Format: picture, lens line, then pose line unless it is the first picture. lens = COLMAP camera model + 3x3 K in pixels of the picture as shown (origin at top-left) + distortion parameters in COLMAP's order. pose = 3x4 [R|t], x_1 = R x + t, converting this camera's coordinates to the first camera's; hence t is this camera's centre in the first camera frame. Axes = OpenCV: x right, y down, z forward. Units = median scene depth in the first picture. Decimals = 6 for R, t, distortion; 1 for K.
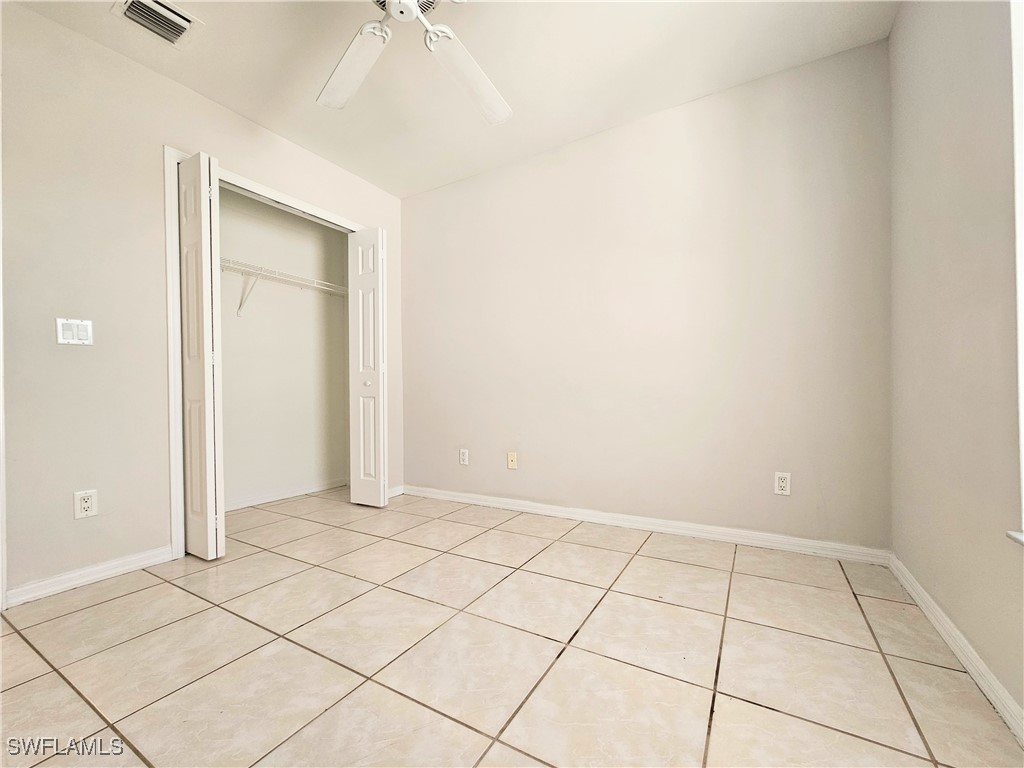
lens RADIAL K [[419.7, 0, 513.0], [0, 419.7, 394.7], [0, 0, 1]] dist [-0.000747, 0.000420]
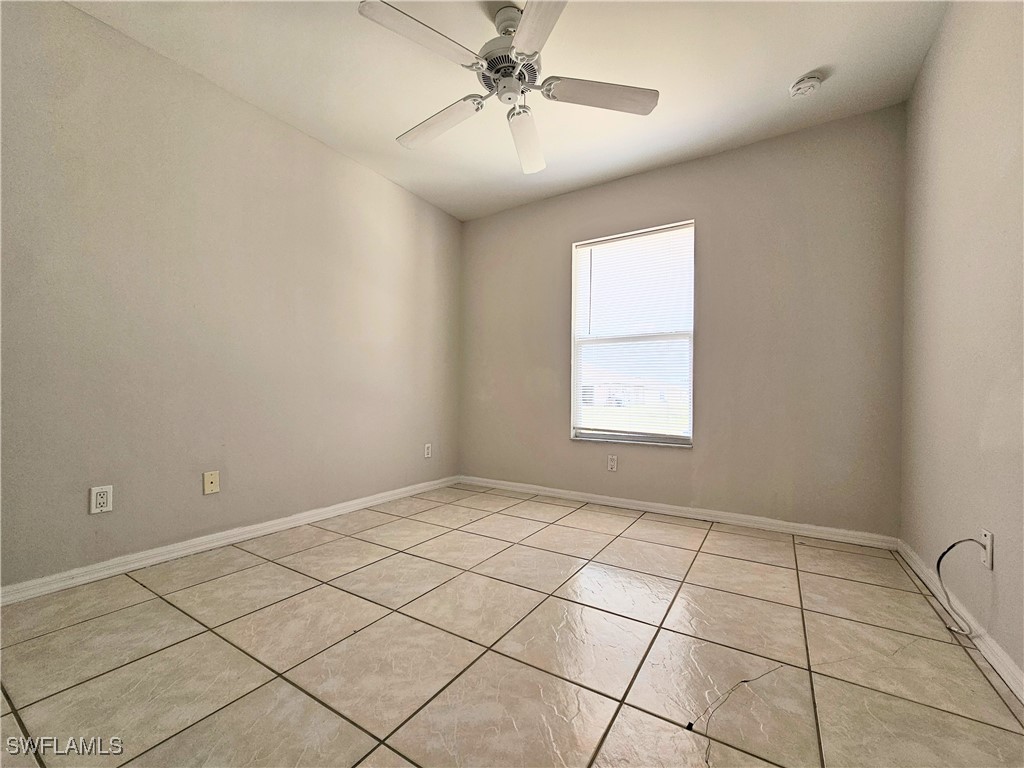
lens RADIAL K [[419.7, 0, 513.0], [0, 419.7, 394.7], [0, 0, 1]] dist [-0.000747, 0.000420]
pose [[0.031511, 0.014729, 0.999395, -0.942434], [-0.006028, 0.999876, -0.014546, 0.012293], [-0.999485, -0.005566, 0.031596, 0.576690]]
